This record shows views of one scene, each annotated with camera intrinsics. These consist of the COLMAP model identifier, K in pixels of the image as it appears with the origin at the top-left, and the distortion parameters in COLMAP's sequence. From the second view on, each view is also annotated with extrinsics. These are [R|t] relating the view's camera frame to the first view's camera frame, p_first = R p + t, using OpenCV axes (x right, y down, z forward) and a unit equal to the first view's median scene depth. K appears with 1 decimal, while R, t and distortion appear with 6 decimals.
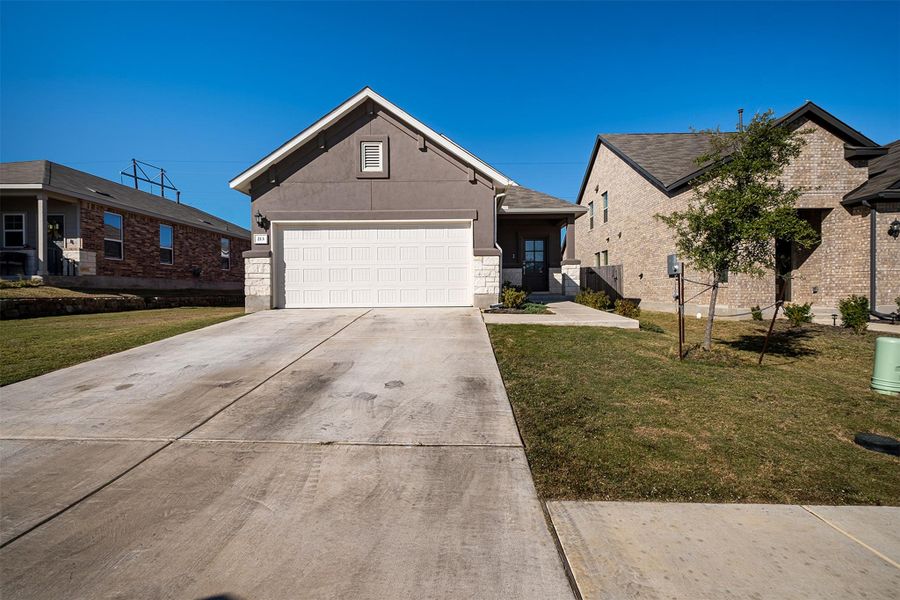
lens RADIAL K [[392.0, 0, 455.2], [0, 392.0, 295.3], [0, 0, 1]] dist [0.001182, -0.003820]
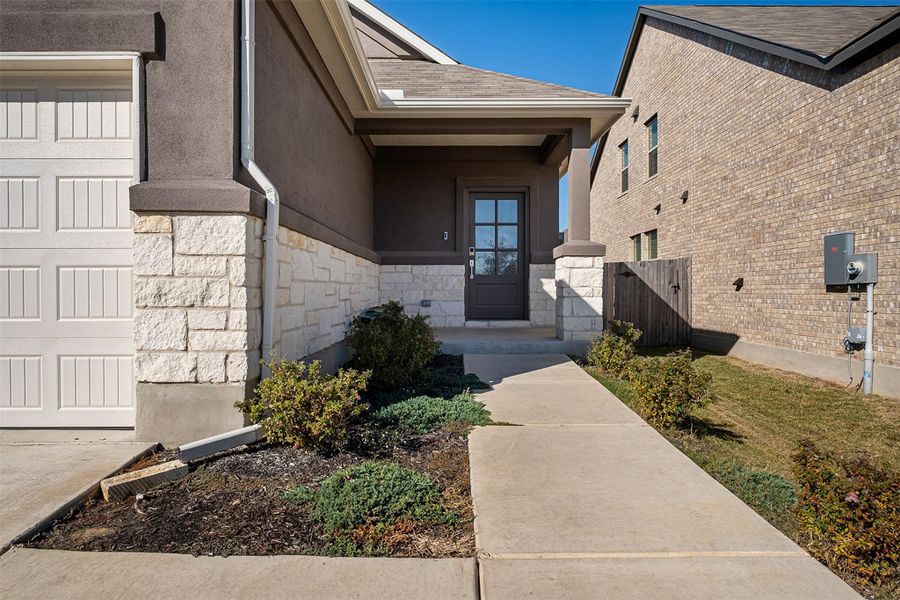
lens RADIAL K [[507.4, 0, 453.6], [0, 507.4, 298.1], [0, 0, 1]] dist [-0.011316, 0.004846]
pose [[0.999710, 0.006814, 0.023077, 0.169683], [-0.006903, 0.999969, 0.003798, -0.041141], [-0.023050, -0.003956, 0.999726, 0.535805]]
